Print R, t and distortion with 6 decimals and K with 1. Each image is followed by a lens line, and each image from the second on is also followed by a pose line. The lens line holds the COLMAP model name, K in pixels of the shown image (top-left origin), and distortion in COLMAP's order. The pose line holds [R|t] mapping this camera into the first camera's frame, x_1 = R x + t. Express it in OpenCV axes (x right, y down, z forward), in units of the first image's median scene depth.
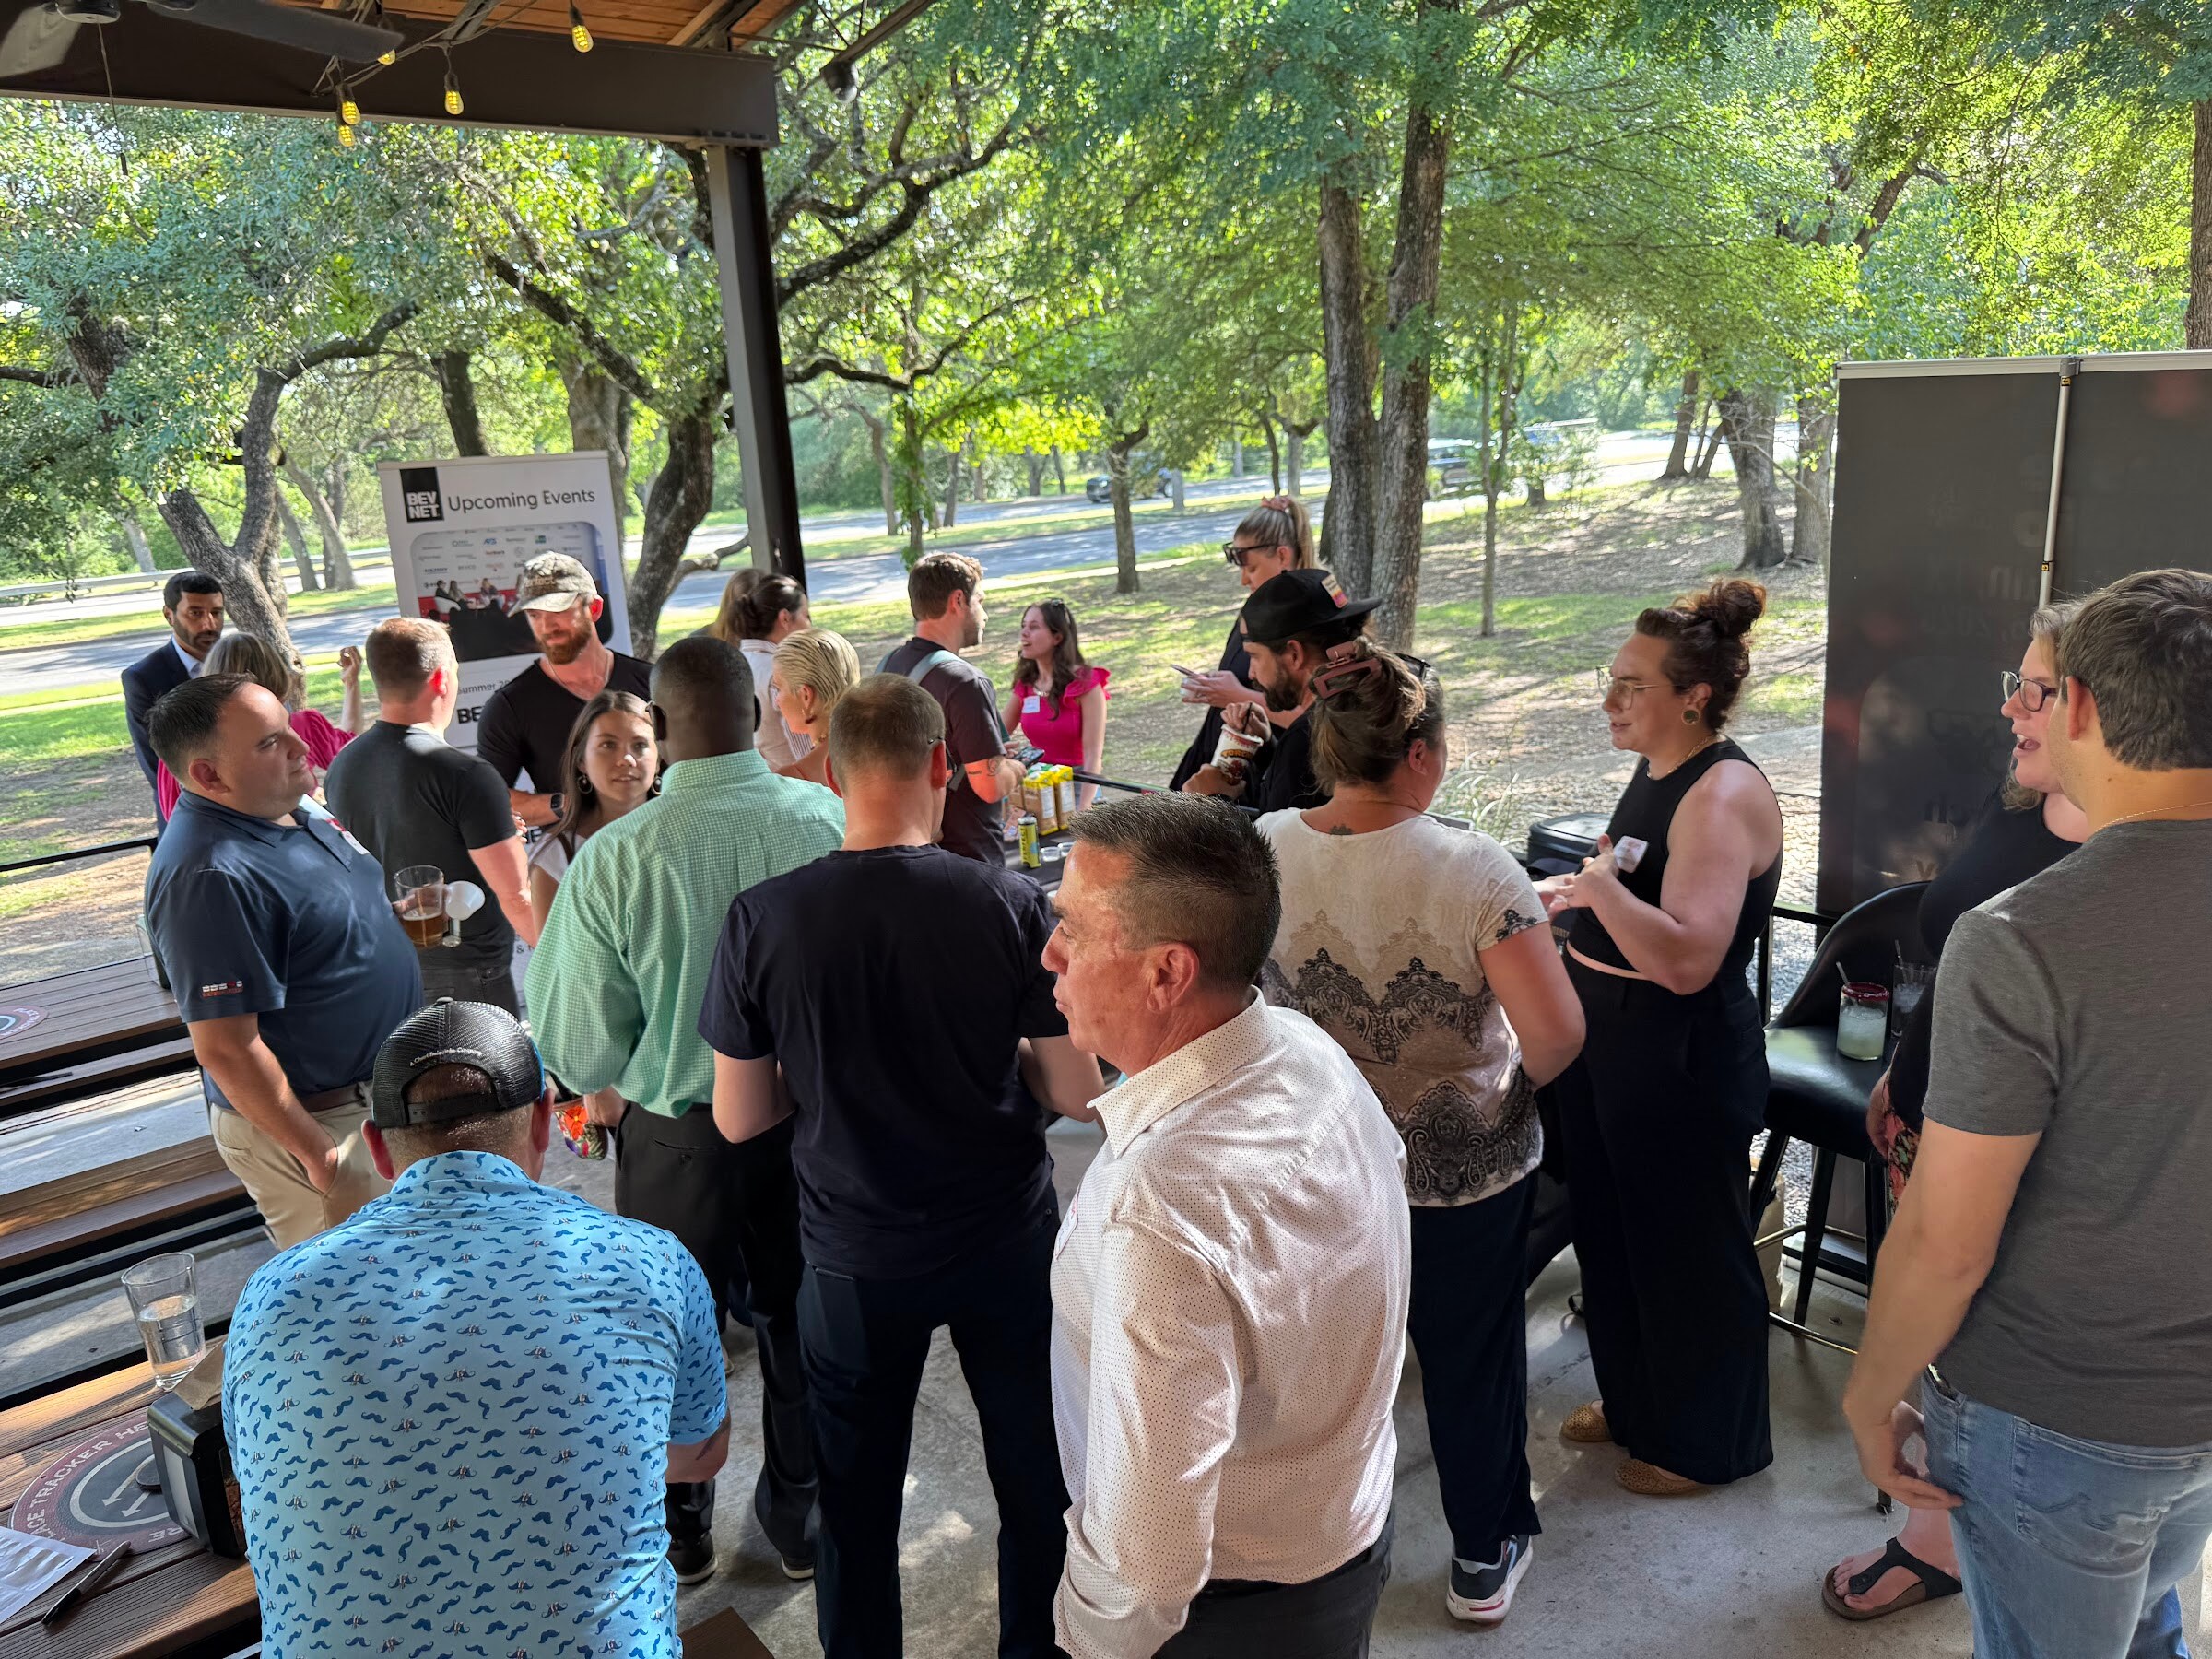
lens RADIAL K [[1804.1, 0, 1119.0], [0, 1804.1, 823.2], [0, 0, 1]] dist [0.301584, -0.739910]
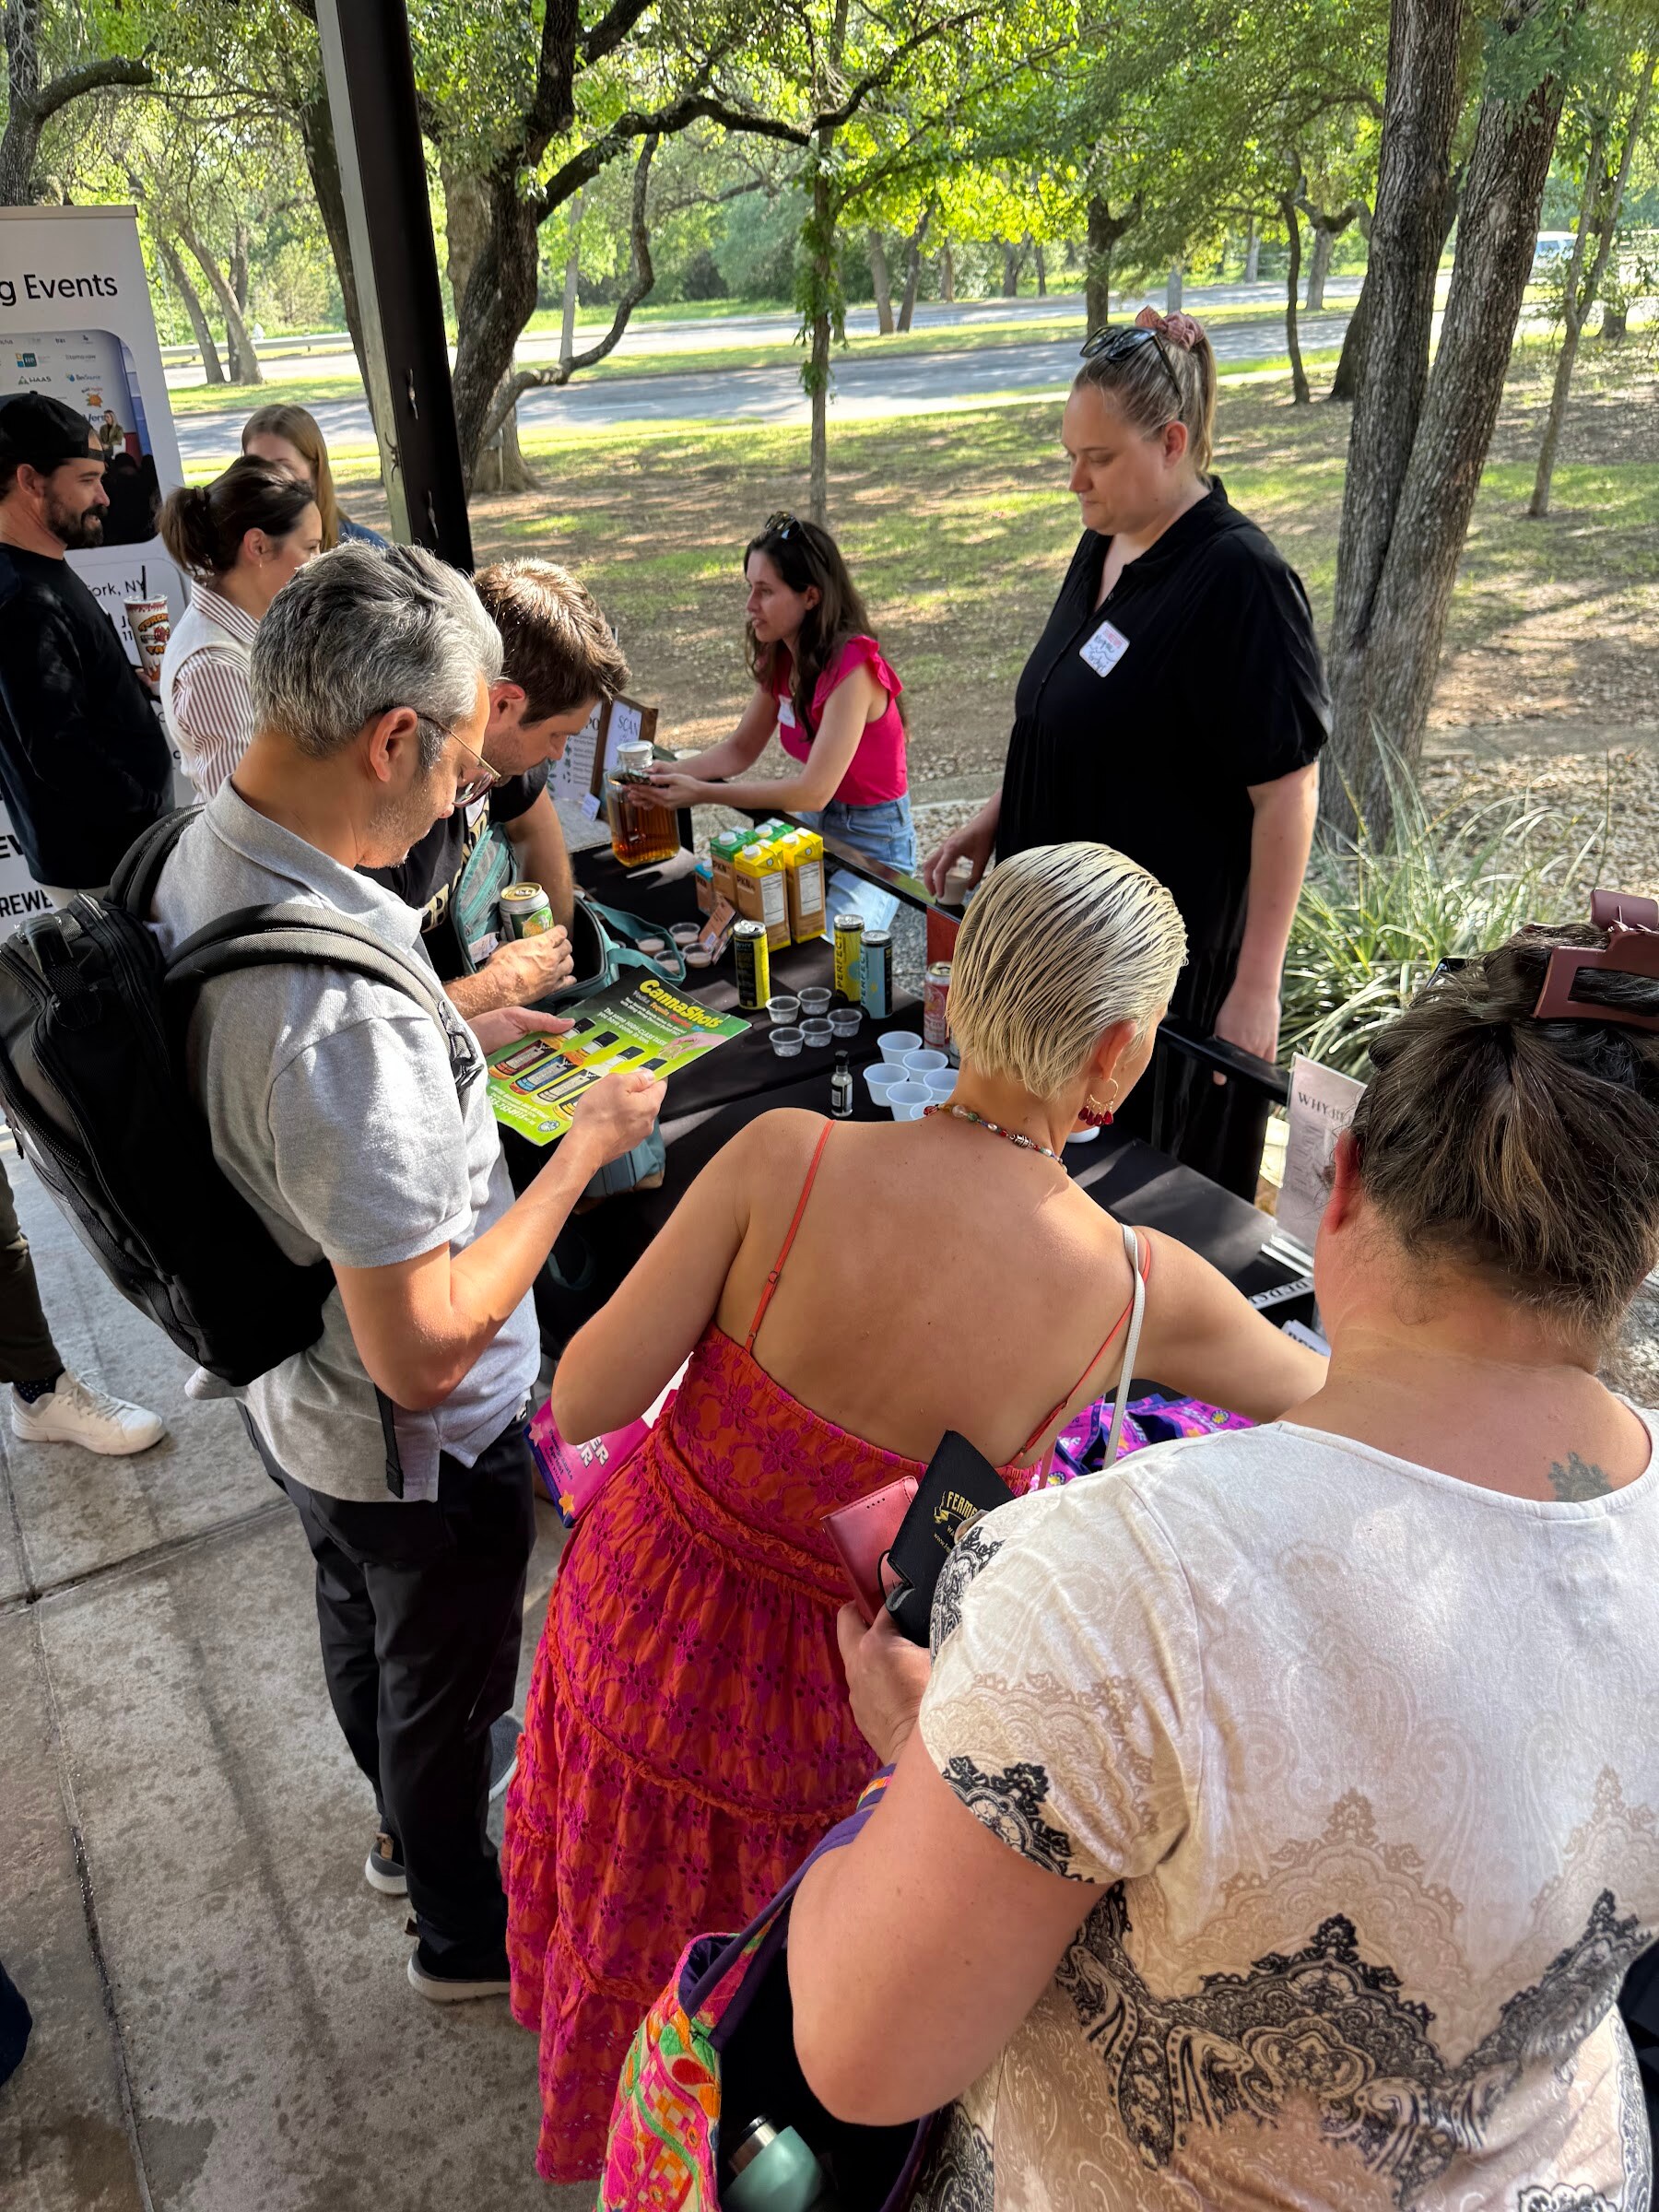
lens RADIAL K [[1713.5, 0, 802.4], [0, 1713.5, 1113.7], [0, 0, 1]] dist [0.038980, -0.055106]
pose [[0.985001, 0.105380, -0.136628, 0.019467], [-0.065560, 0.961022, 0.268587, -0.035450], [0.159606, -0.255601, 0.953517, 0.182975]]
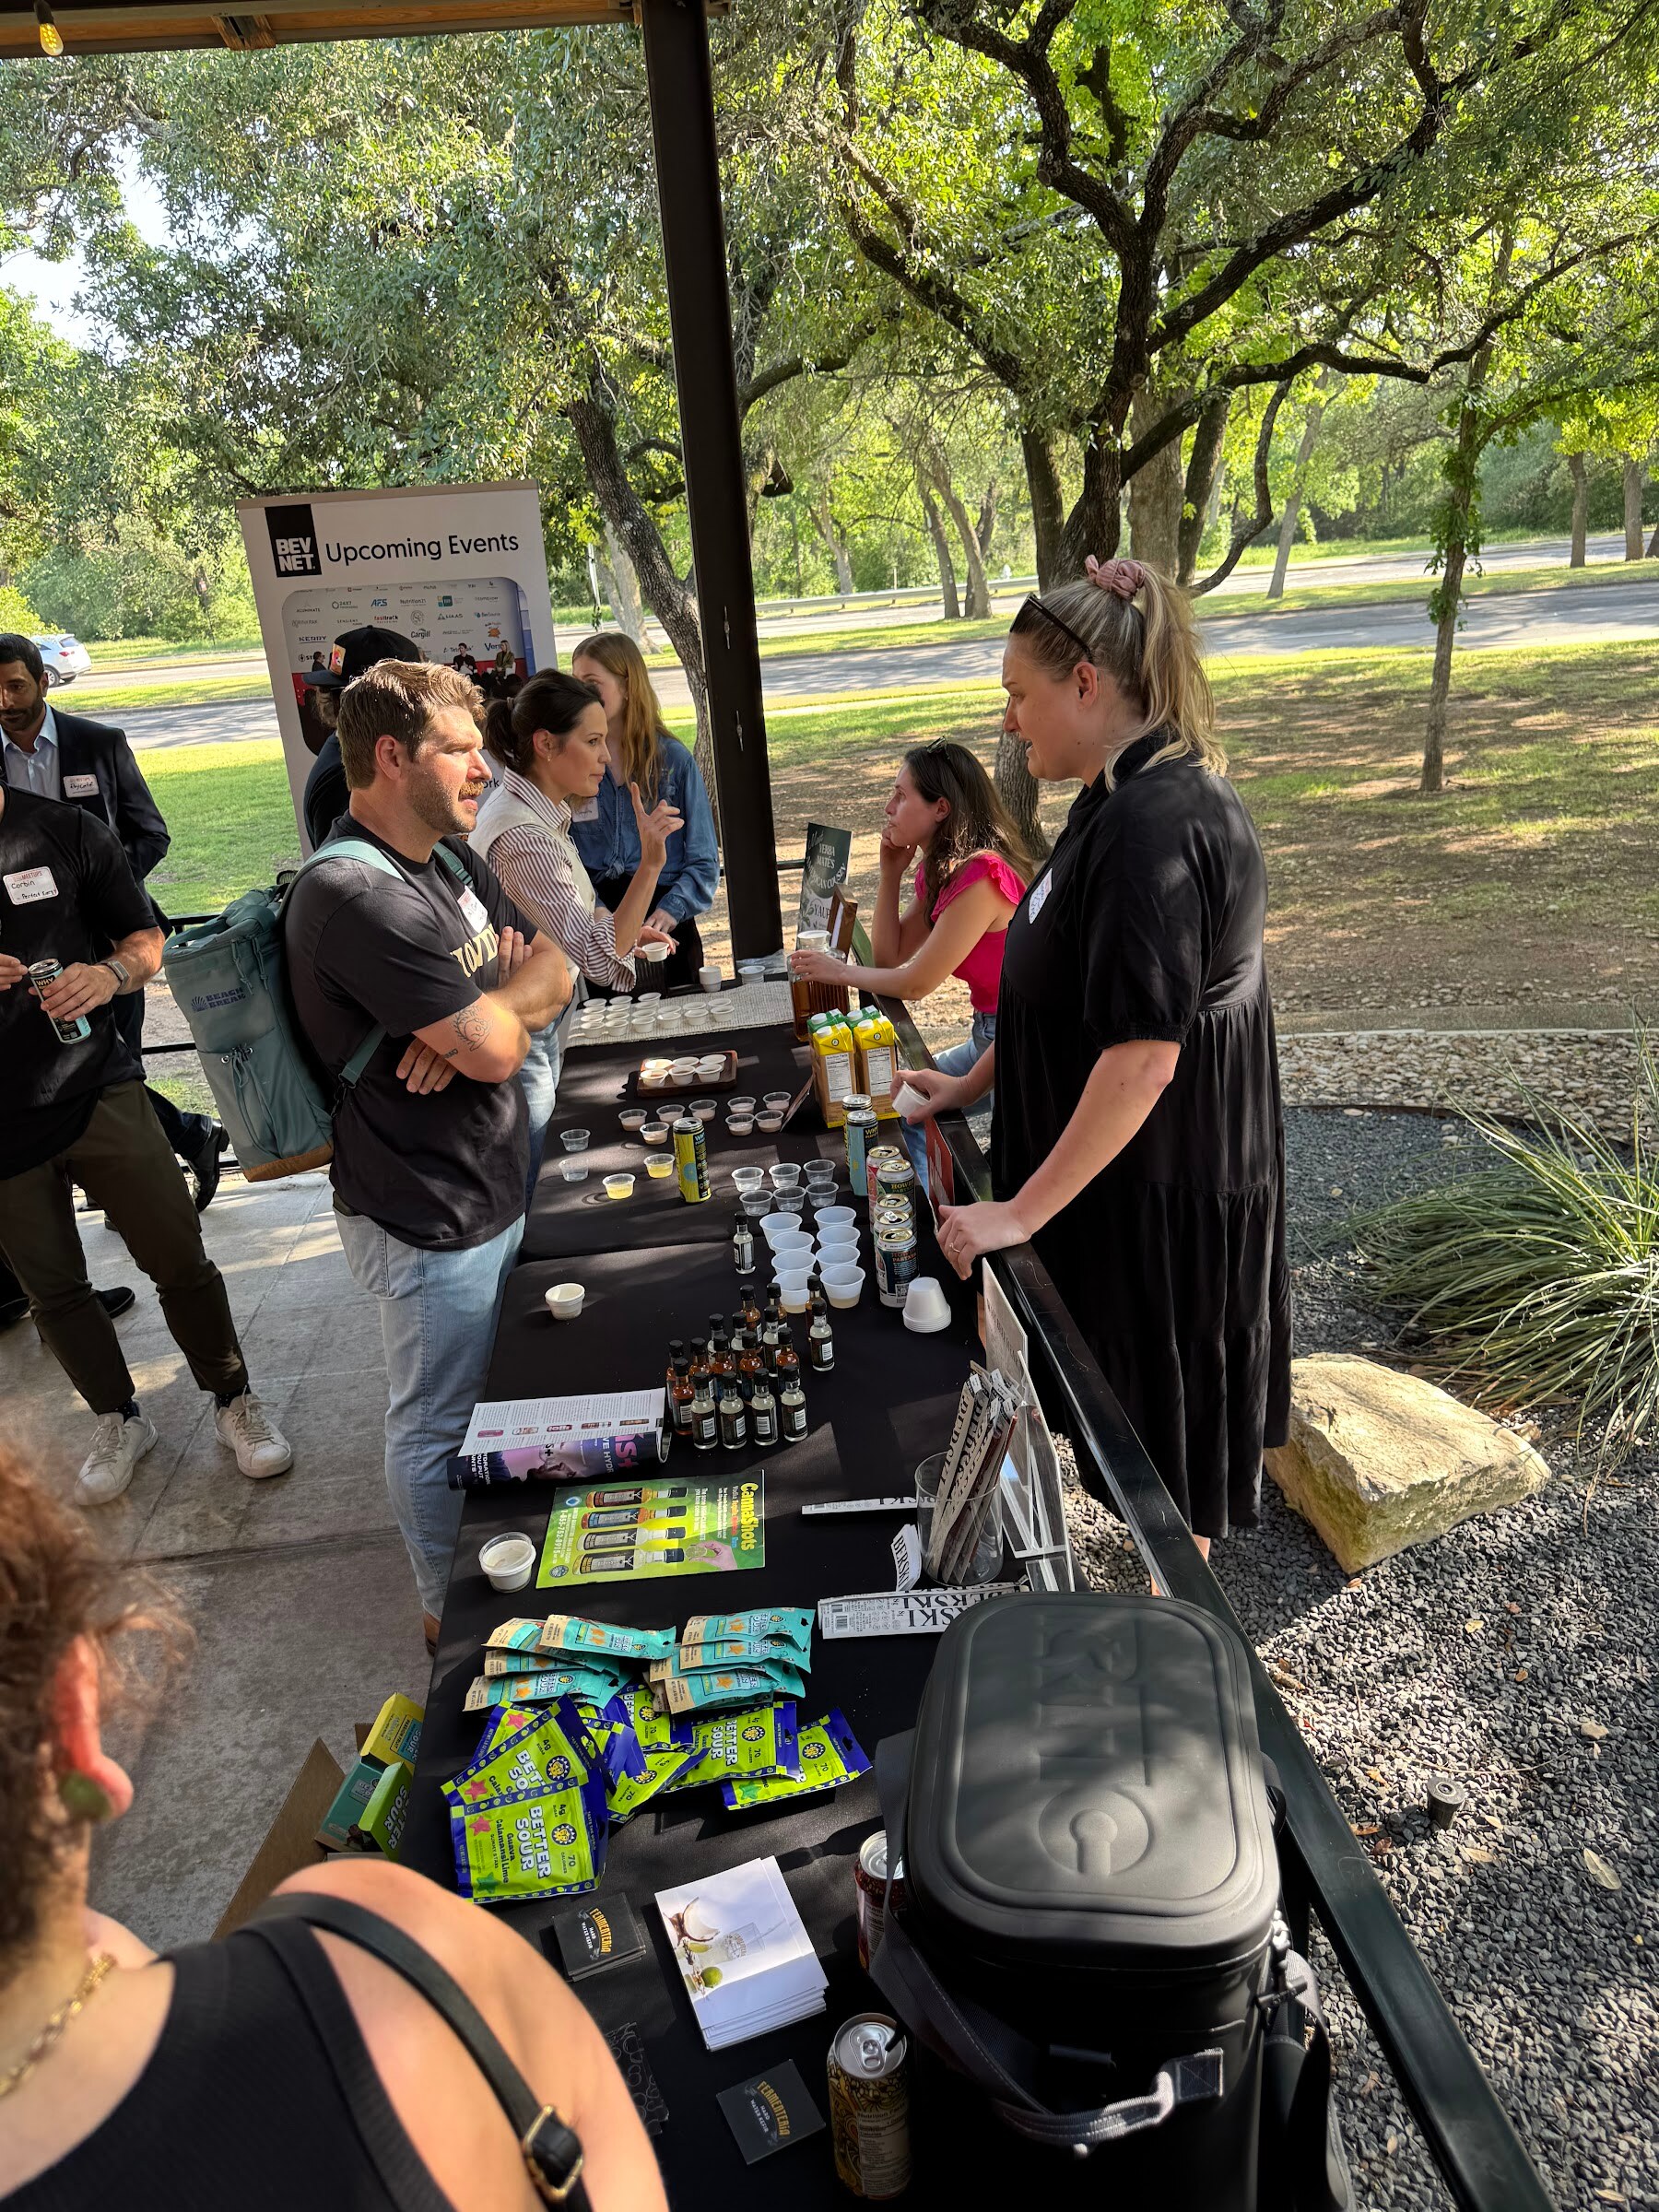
lens RADIAL K [[1713.5, 0, 802.4], [0, 1713.5, 1113.7], [0, 0, 1]] dist [0.038980, -0.055106]
pose [[0.818861, 0.192586, -0.540719, 0.100731], [-0.104571, 0.976321, 0.189371, -0.041015], [0.564386, -0.098525, 0.819610, 0.203255]]
